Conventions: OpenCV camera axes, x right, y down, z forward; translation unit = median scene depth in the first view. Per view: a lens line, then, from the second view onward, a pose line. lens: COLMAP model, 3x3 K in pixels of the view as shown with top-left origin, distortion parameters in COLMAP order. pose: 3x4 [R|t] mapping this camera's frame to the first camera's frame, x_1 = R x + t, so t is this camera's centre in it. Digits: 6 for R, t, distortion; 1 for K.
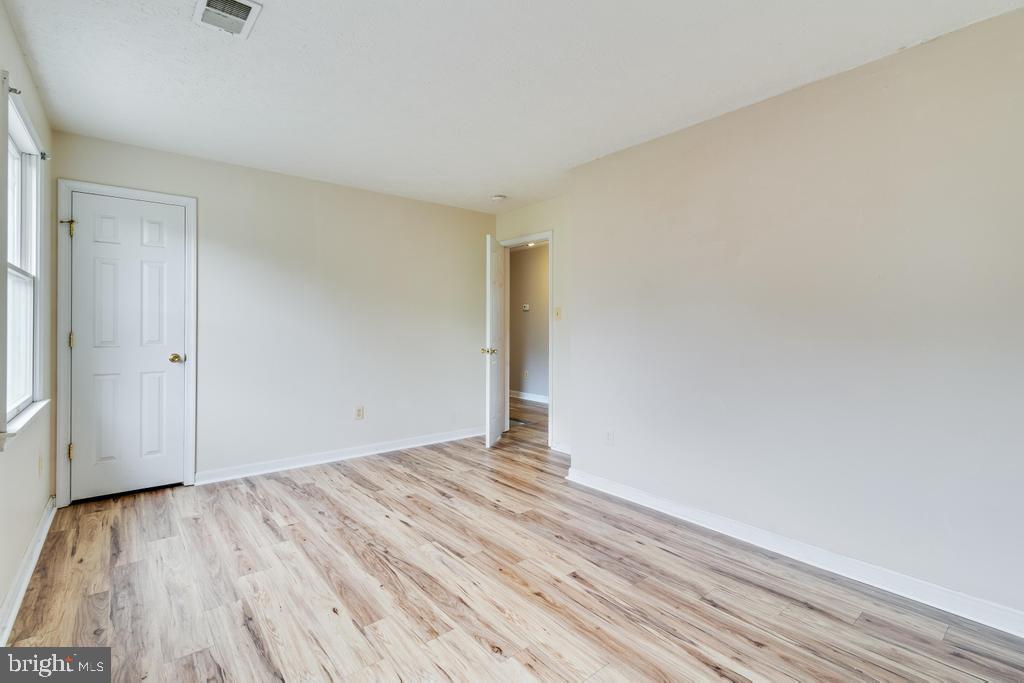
lens RADIAL K [[482.5, 0, 514.1], [0, 482.5, 331.8], [0, 0, 1]] dist [-0.001919, 0.001767]
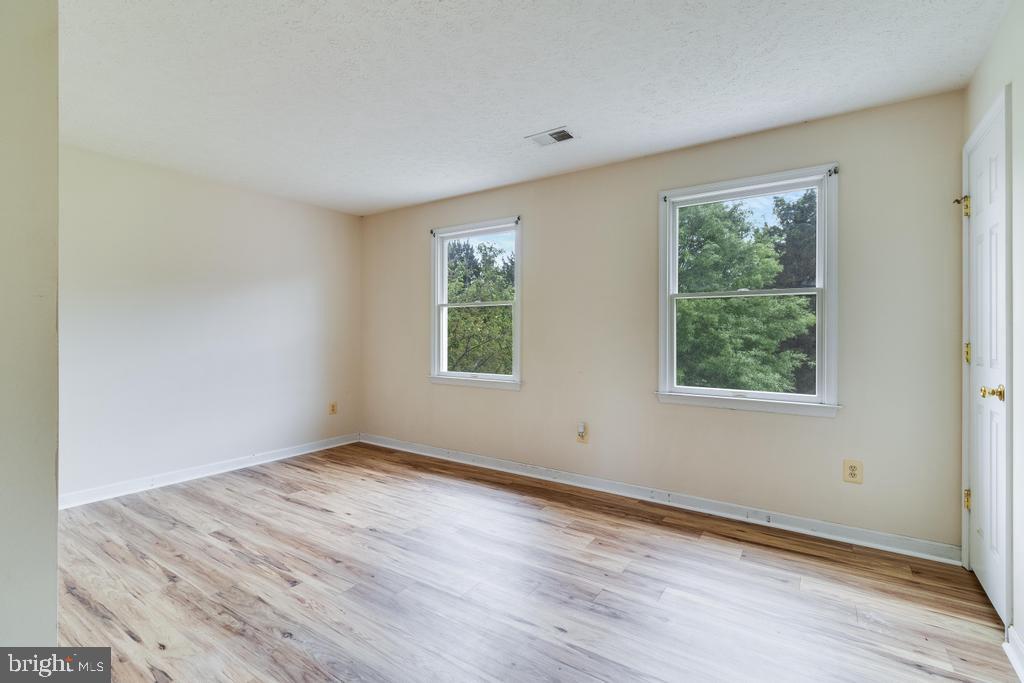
lens RADIAL K [[482.5, 0, 511.4], [0, 482.5, 337.6], [0, 0, 1]] dist [-0.001919, 0.001767]
pose [[-0.962037, -0.003115, -0.272903, -0.031006], [-0.009180, 0.999738, 0.020951, -0.020909], [0.272766, 0.022661, -0.961813, 2.100793]]
